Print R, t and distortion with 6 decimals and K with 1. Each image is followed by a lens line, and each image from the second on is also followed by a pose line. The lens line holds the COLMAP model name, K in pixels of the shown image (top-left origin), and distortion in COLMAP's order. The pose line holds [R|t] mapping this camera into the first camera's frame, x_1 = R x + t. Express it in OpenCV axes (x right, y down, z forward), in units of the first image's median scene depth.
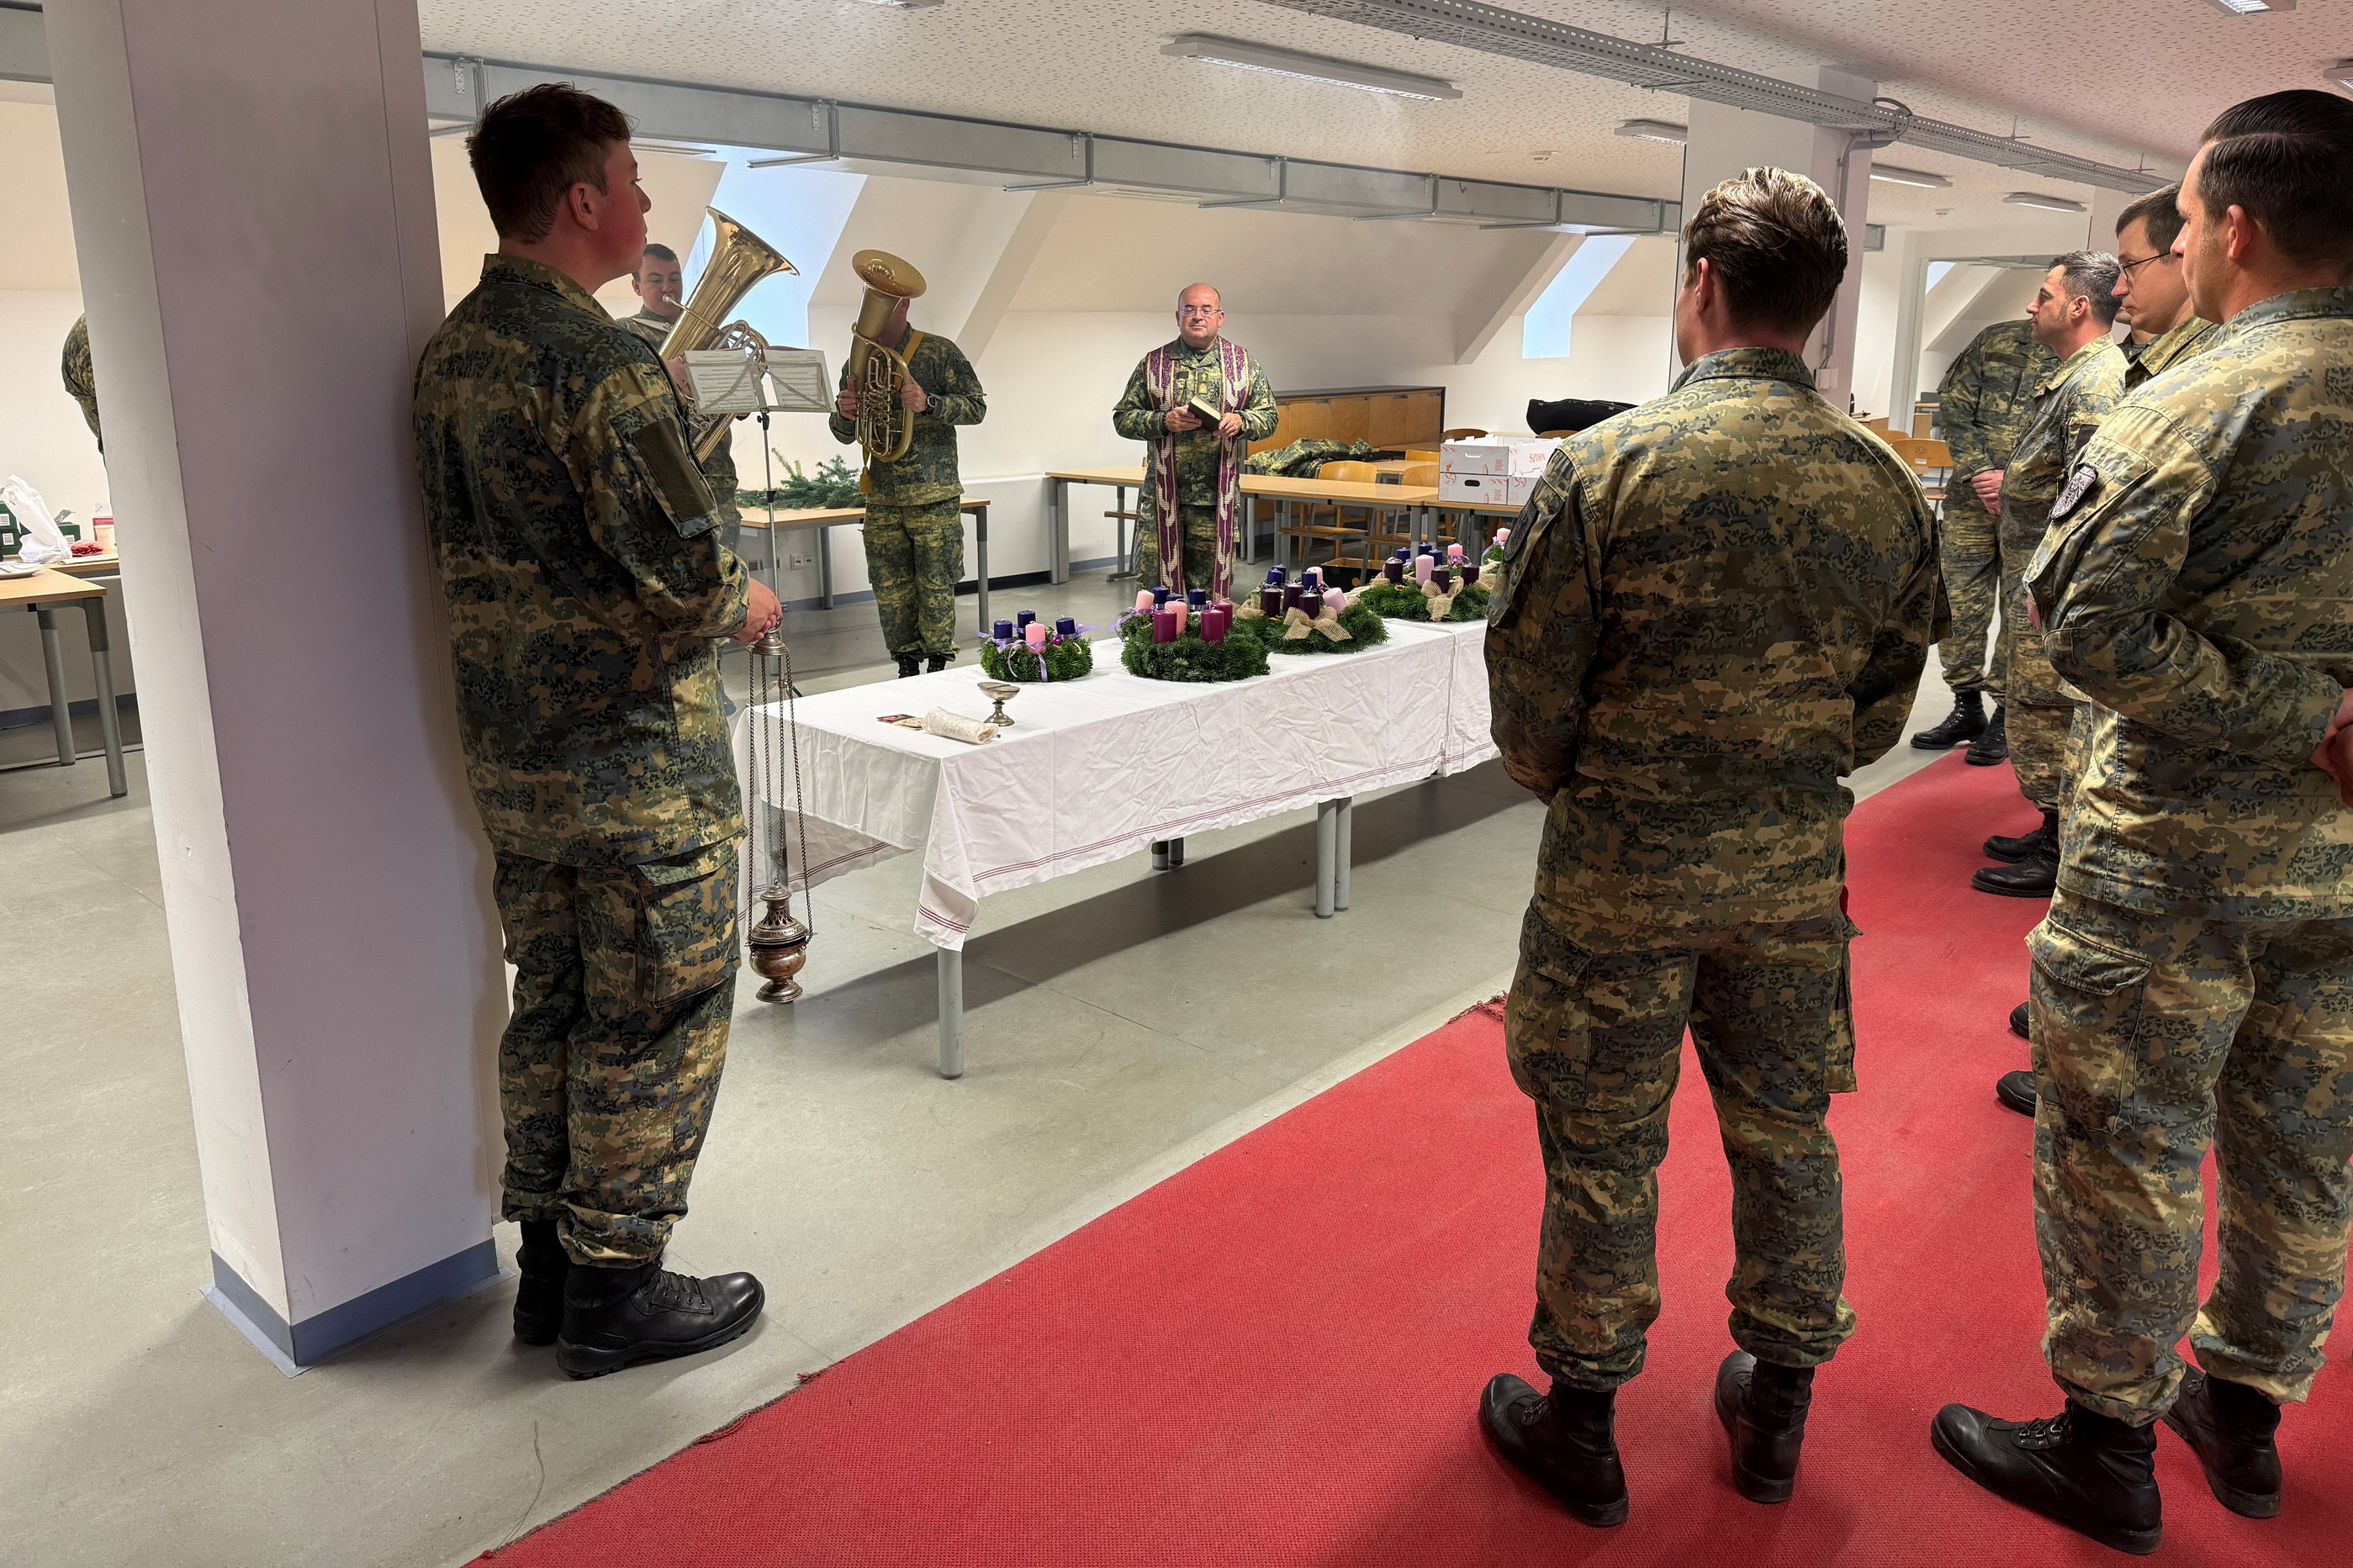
lens RADIAL K [[1719.7, 0, 1151.8], [0, 1719.7, 775.4], [0, 0, 1]] dist [0.037861, -0.001321]
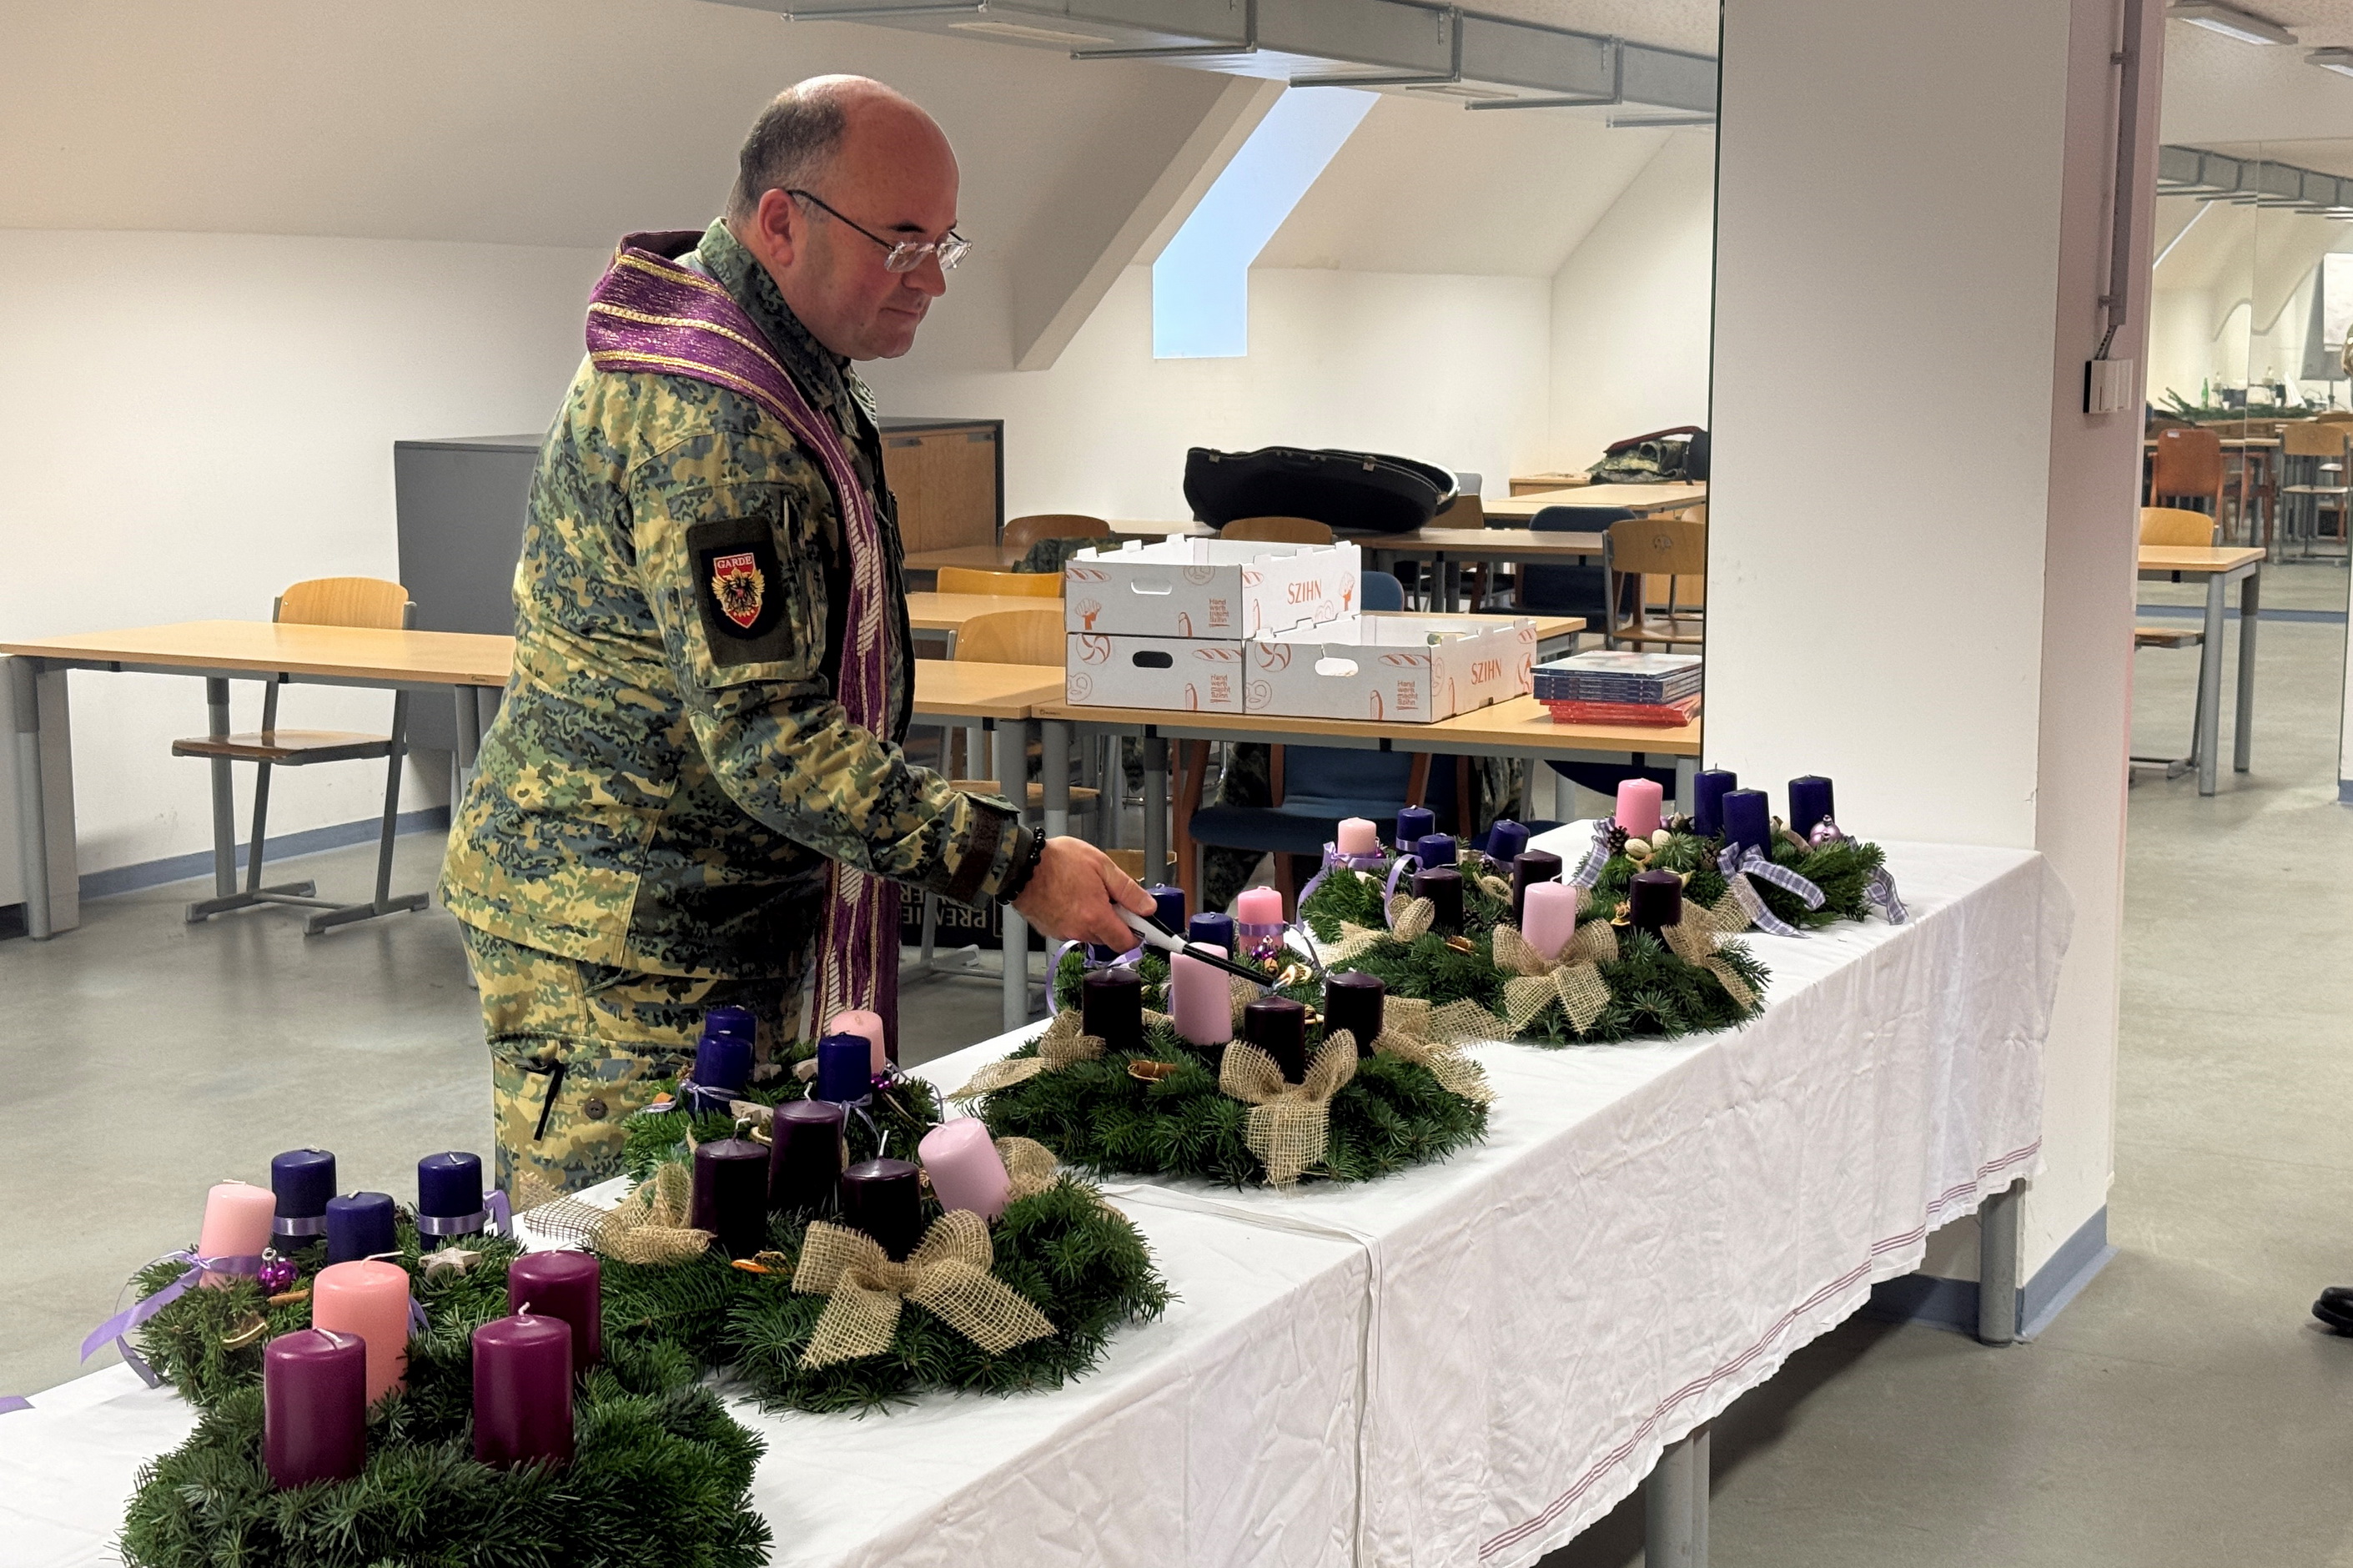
lens RADIAL K [[3233.6, 0, 1179.1], [0, 3233.6, 797.2], [0, 0, 1]] dist [0.183038, 0.000000]
pose [[0.967811, -0.036595, 0.249005, 0.008880], [0.063075, 0.993065, -0.099209, -0.081089], [-0.243647, 0.111722, 0.963408, 0.365214]]
